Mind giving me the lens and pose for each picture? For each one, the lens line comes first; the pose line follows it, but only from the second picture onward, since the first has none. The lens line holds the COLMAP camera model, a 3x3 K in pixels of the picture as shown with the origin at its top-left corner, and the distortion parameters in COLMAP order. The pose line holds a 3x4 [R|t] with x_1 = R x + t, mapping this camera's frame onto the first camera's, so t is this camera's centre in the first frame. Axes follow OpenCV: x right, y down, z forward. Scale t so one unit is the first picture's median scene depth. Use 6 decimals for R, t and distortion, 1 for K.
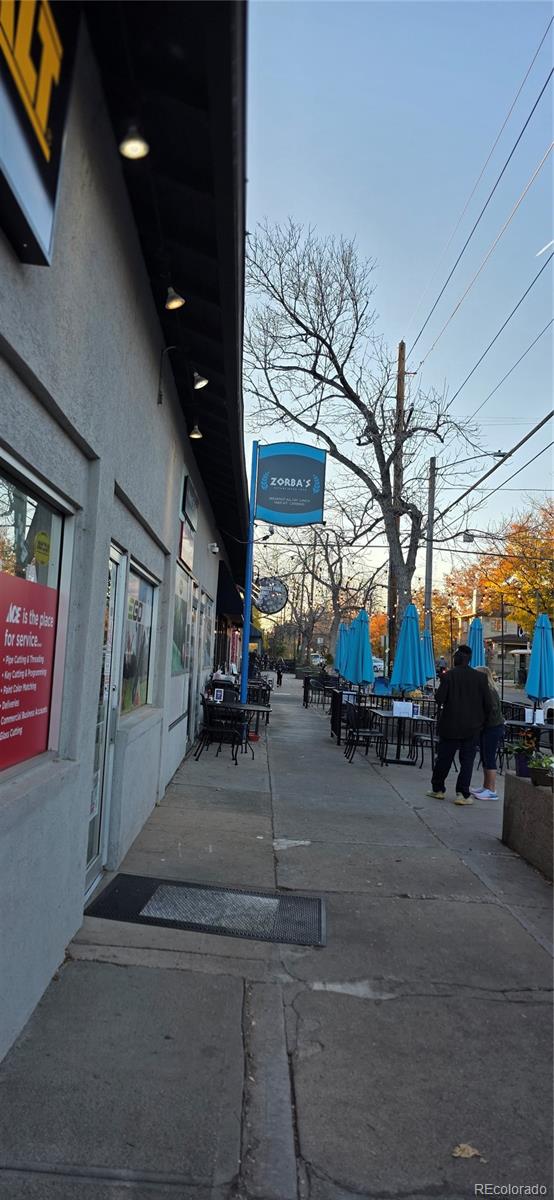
lens RADIAL K [[761.0, 0, 276.7], [0, 761.0, 599.4], [0, 0, 1]] dist [-0.000072, 0.000000]
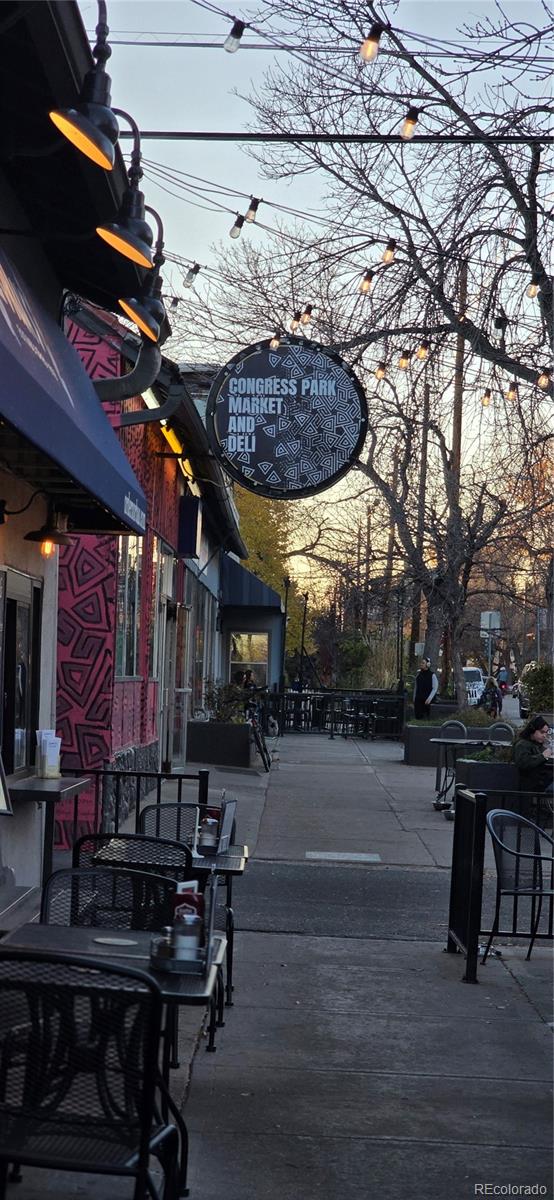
lens RADIAL K [[2220.4, 0, 276.8], [0, 2220.4, 600.1], [0, 0, 1]] dist [-0.012539, 0.000000]
pose [[0.999309, -0.019738, -0.031491, 0.005058], [0.020955, 0.999028, 0.038774, 0.015921], [0.030695, -0.039407, 0.998752, 0.216642]]
